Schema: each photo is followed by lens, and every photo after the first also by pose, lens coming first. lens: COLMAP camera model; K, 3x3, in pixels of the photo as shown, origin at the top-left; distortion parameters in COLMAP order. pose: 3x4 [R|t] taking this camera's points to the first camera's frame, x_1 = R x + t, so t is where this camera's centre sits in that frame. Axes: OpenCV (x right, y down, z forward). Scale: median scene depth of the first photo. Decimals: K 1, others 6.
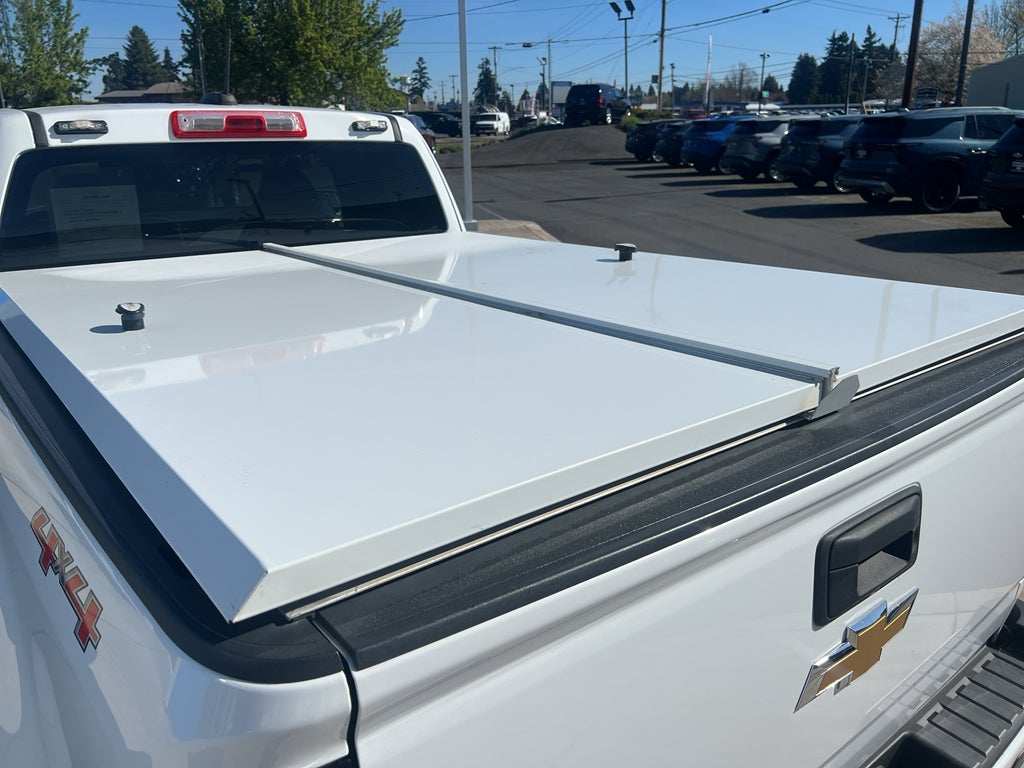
lens RADIAL K [[774.5, 0, 507.3], [0, 774.5, 371.3], [0, 0, 1]] dist [0.048659, -0.062328]
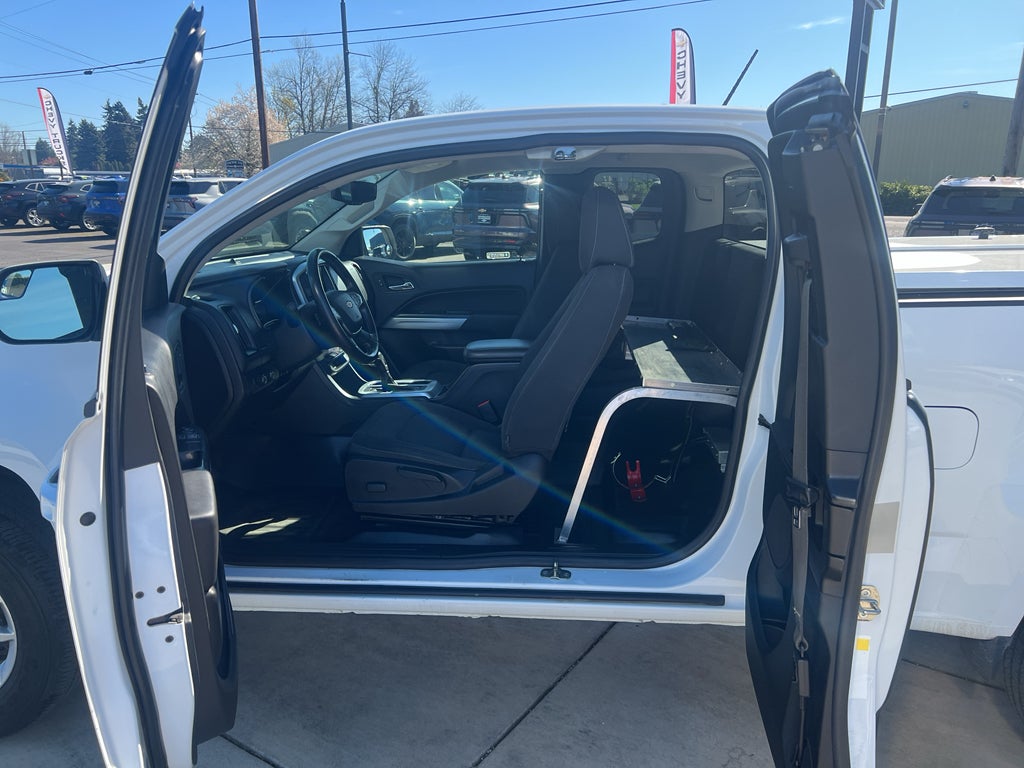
lens RADIAL K [[771.8, 0, 505.3], [0, 771.8, 385.3], [0, 0, 1]] dist [0.044850, -0.062305]
pose [[0.669688, -0.163819, 0.724349, -0.090813], [0.209980, 0.977336, 0.026899, -0.005092], [-0.712338, 0.134085, 0.688909, 0.034715]]
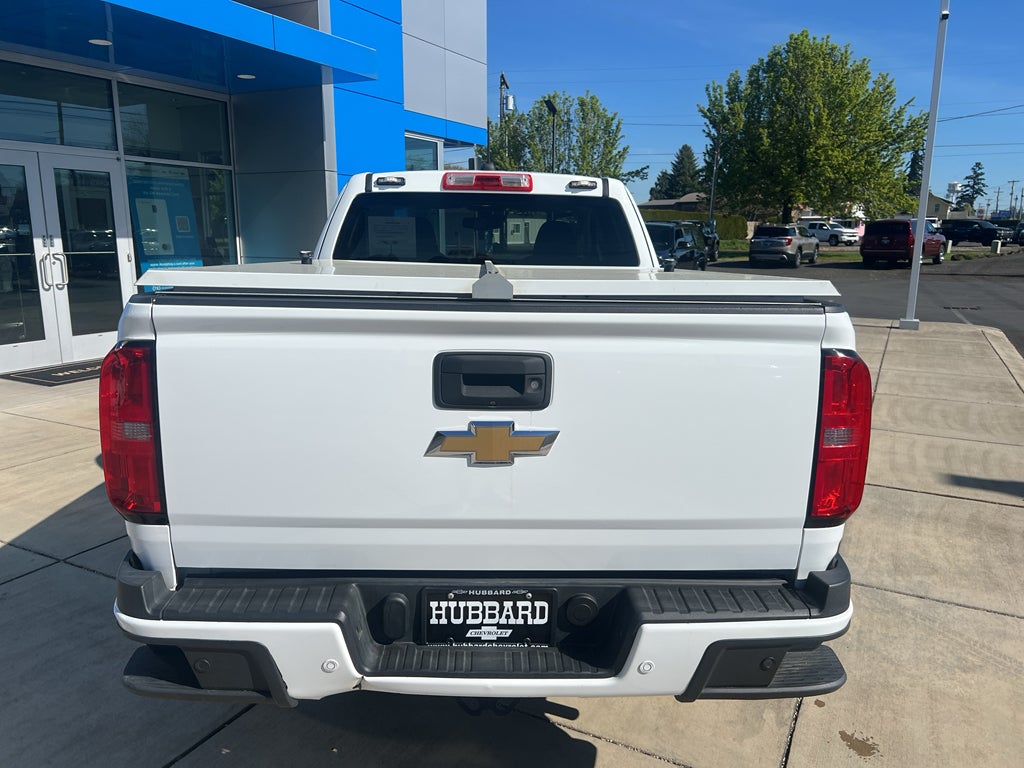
lens RADIAL K [[774.8, 0, 507.4], [0, 774.8, 385.6], [0, 0, 1]] dist [0.043253, -0.052440]
pose [[0.805943, 0.134045, -0.576618, 0.039946], [-0.197647, 0.979065, -0.048652, 0.008735], [0.558025, 0.153177, 0.815564, -0.008956]]
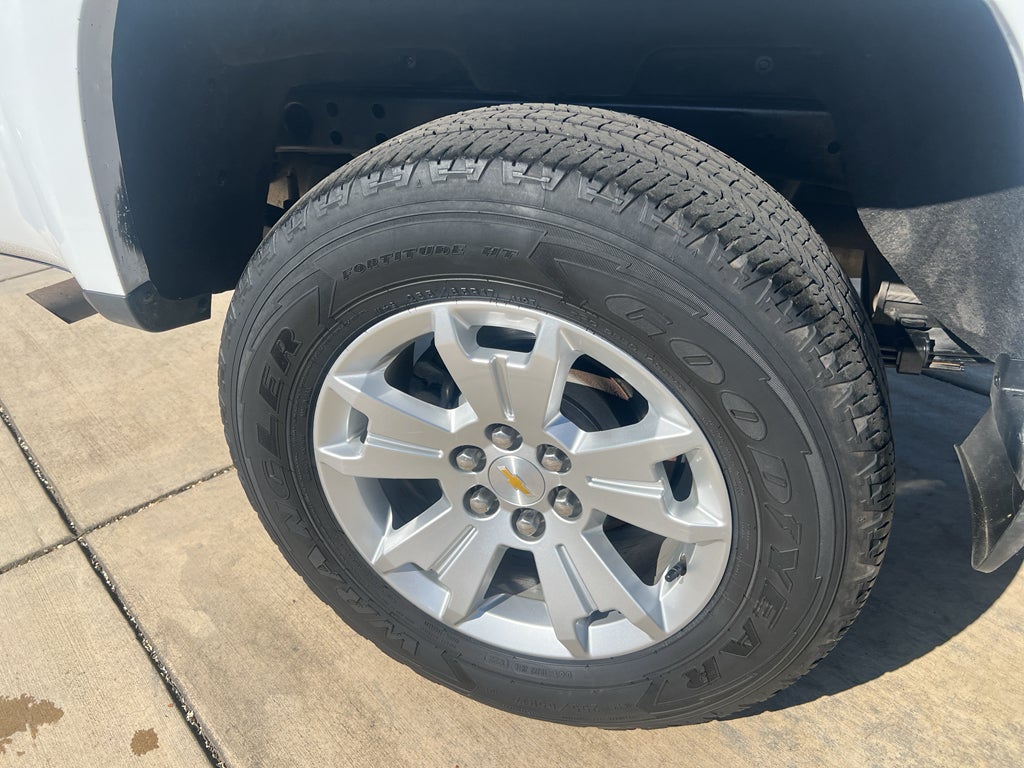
lens RADIAL K [[771.8, 0, 505.3], [0, 771.8, 385.3], [0, 0, 1]] dist [0.044850, -0.062305]
pose [[-0.845648, 0.309078, -0.435144, 0.023026], [-0.108106, 0.699189, 0.706716, -0.002667], [0.522679, 0.644675, -0.557854, 0.083044]]
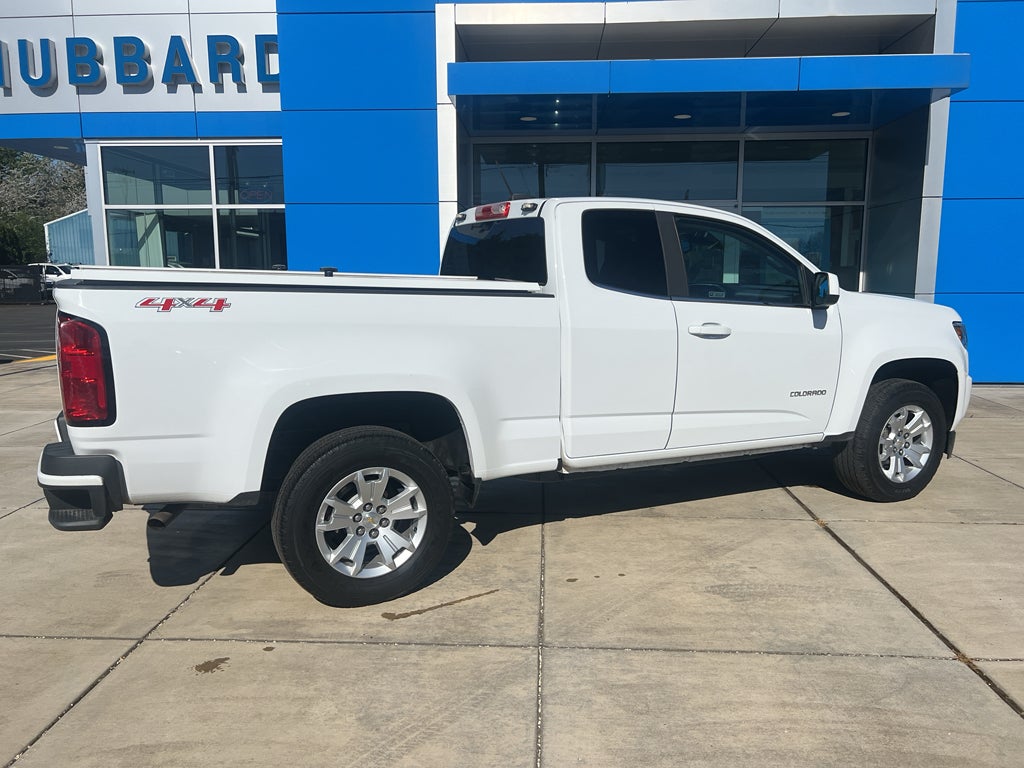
lens RADIAL K [[778.2, 0, 509.4], [0, 778.2, 384.9], [0, 0, 1]] dist [0.025804, -0.001205]
pose [[-0.212273, 0.150834, -0.965500, 0.094807], [-0.293935, 0.932406, 0.210288, -0.022116], [0.931956, 0.328433, -0.153589, 0.095505]]
